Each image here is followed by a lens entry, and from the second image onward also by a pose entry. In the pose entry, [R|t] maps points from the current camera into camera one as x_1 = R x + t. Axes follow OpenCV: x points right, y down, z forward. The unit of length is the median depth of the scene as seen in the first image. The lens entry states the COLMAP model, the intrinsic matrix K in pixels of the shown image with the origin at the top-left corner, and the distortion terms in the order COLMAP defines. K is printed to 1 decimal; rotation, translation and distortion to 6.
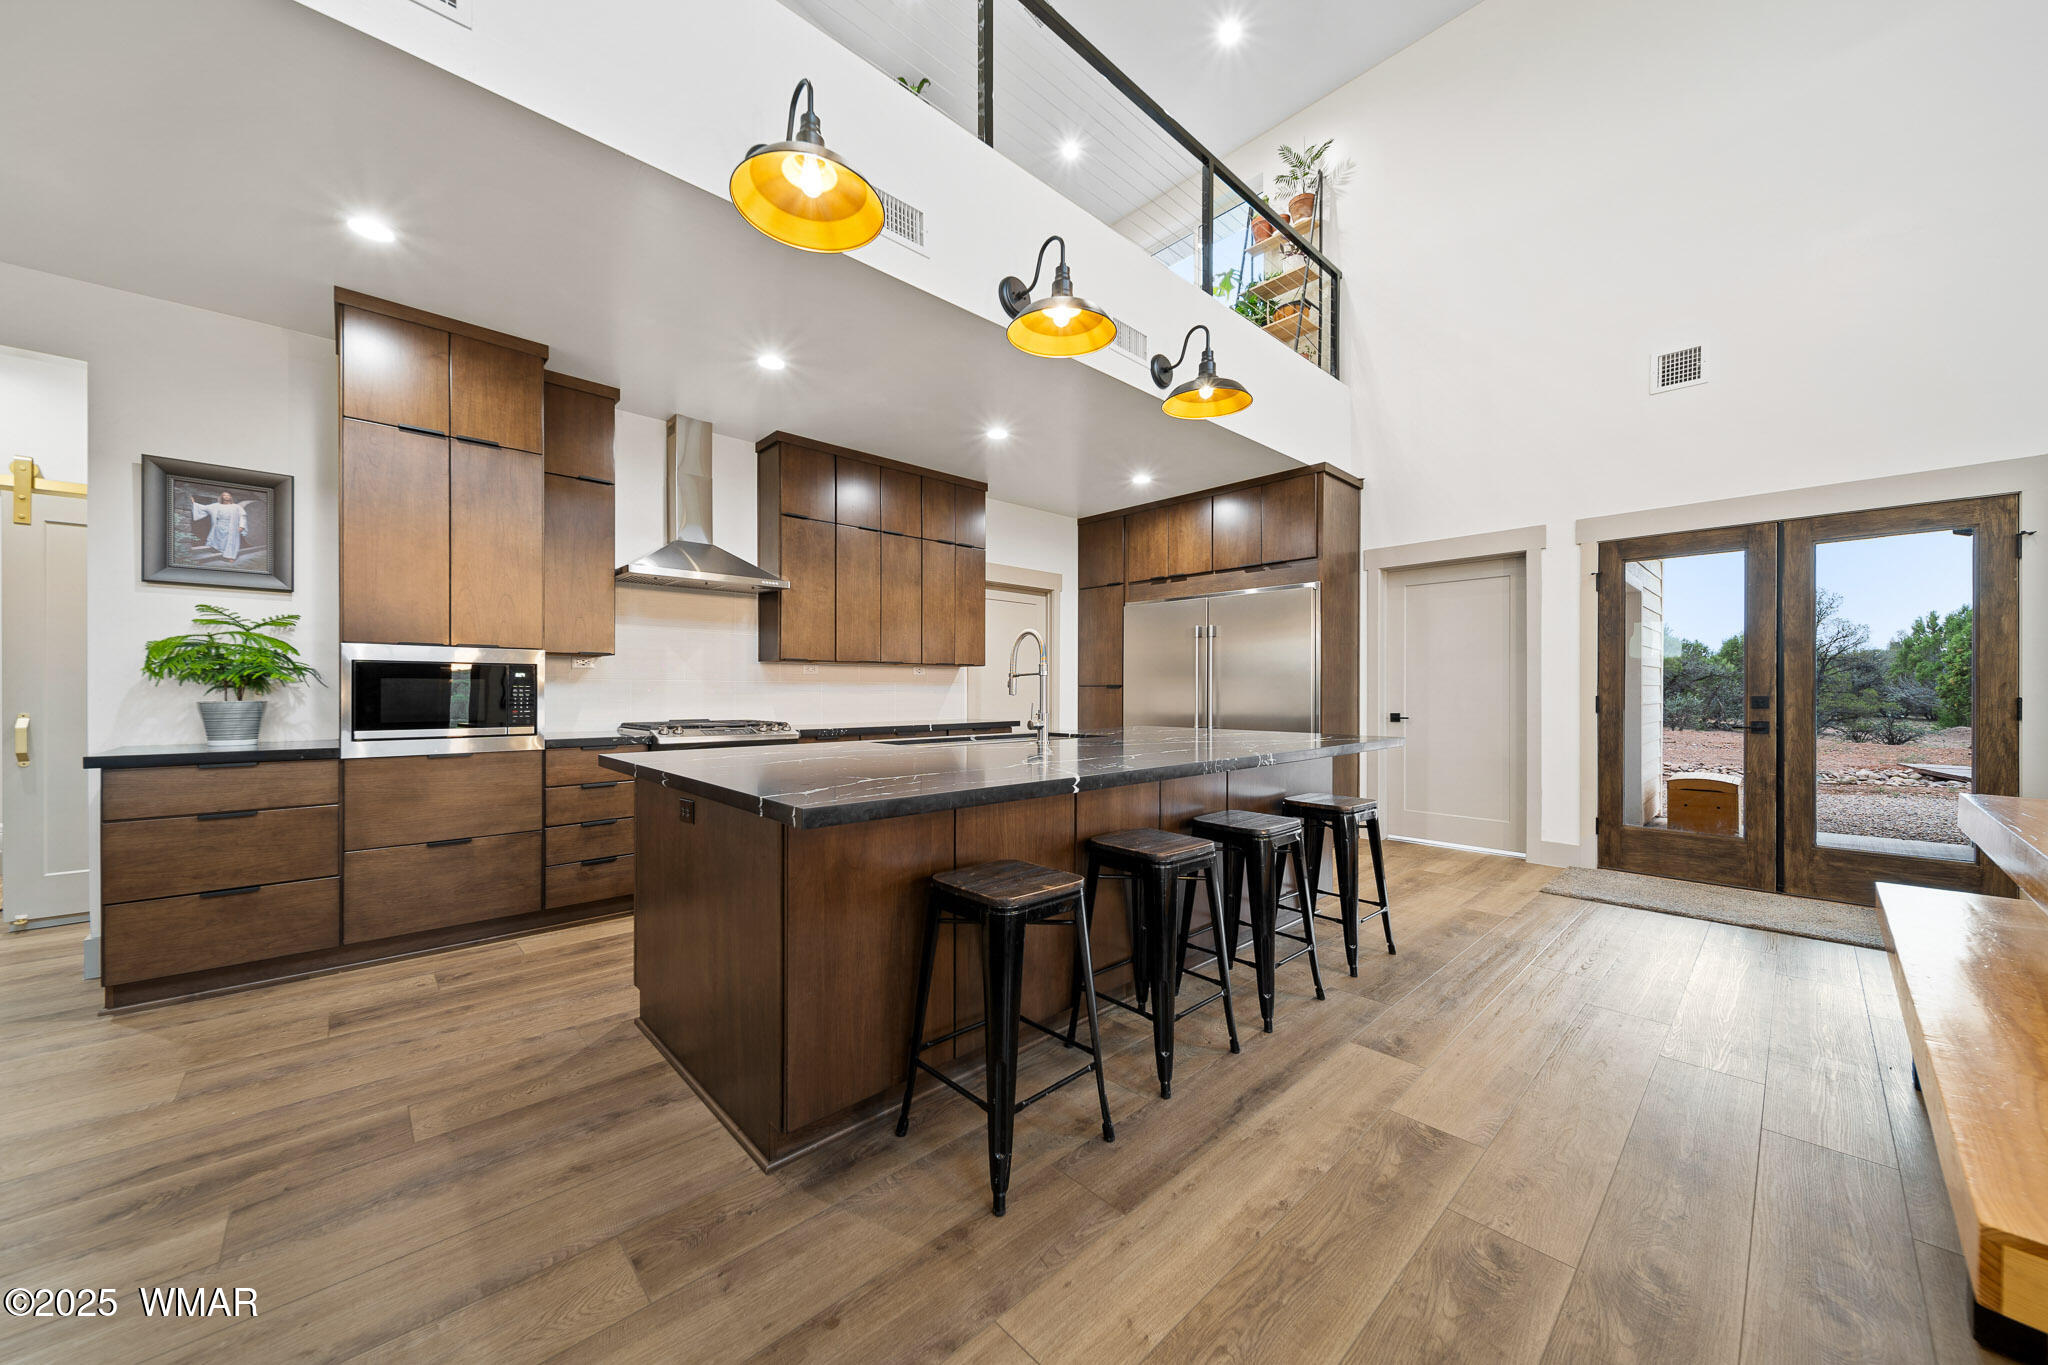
lens RADIAL K [[723.7, 0, 1010.5], [0, 723.7, 691.0], [0, 0, 1]] dist [0.006351, -0.002086]
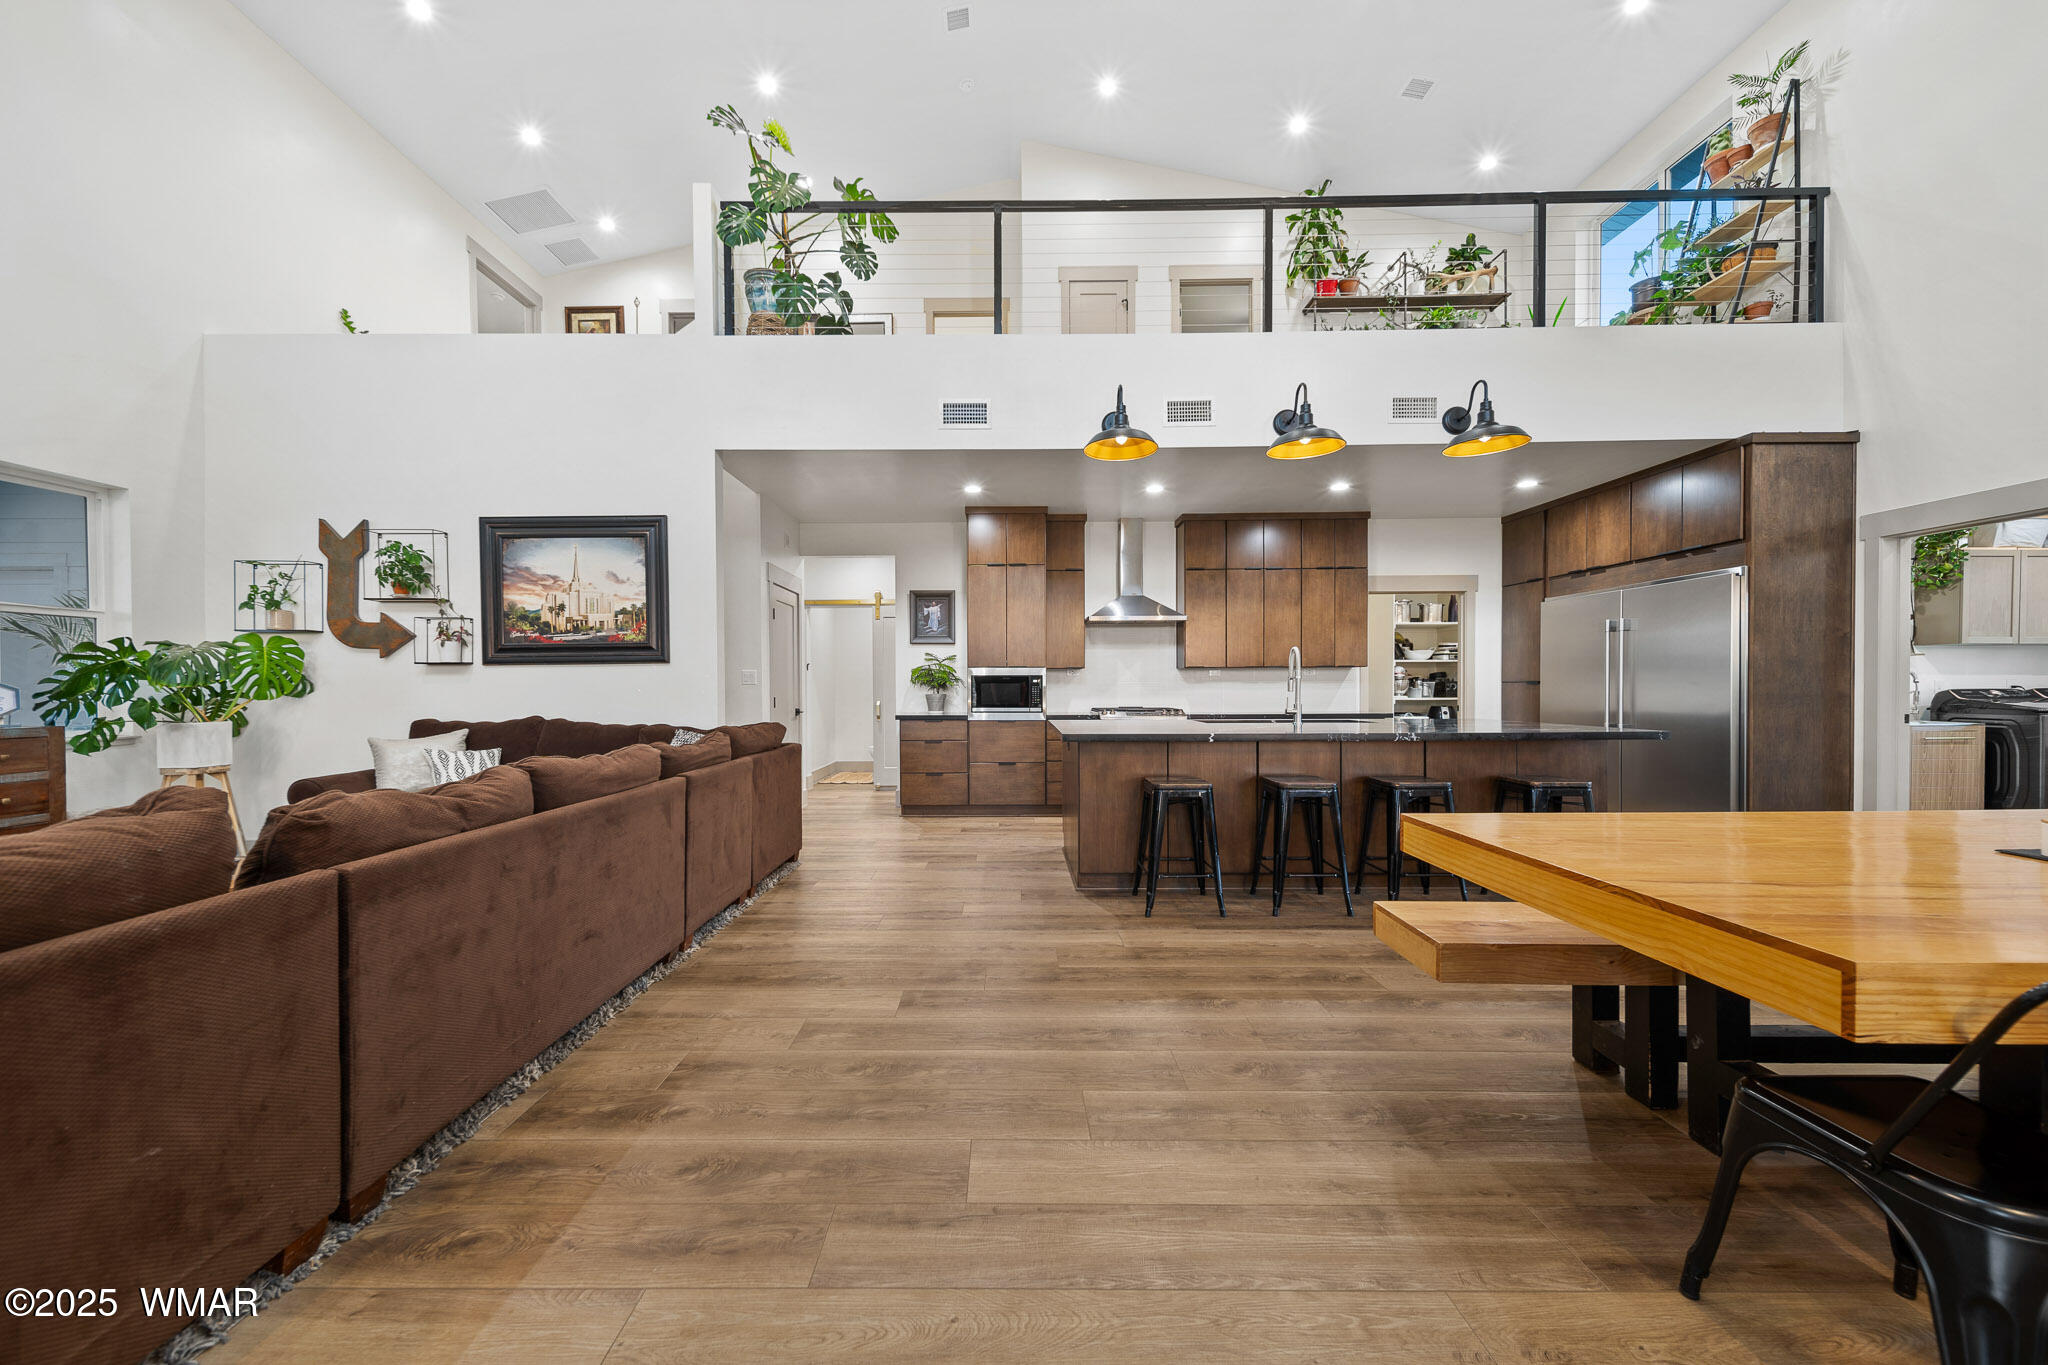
lens RADIAL K [[723.7, 0, 995.6], [0, 723.7, 693.1], [0, 0, 1]] dist [0.006351, -0.002086]
pose [[0.725687, 0.003774, -0.688015, 0.471668], [0.004574, 0.999936, 0.010309, -0.008163], [0.688010, -0.010628, 0.725623, -0.389370]]
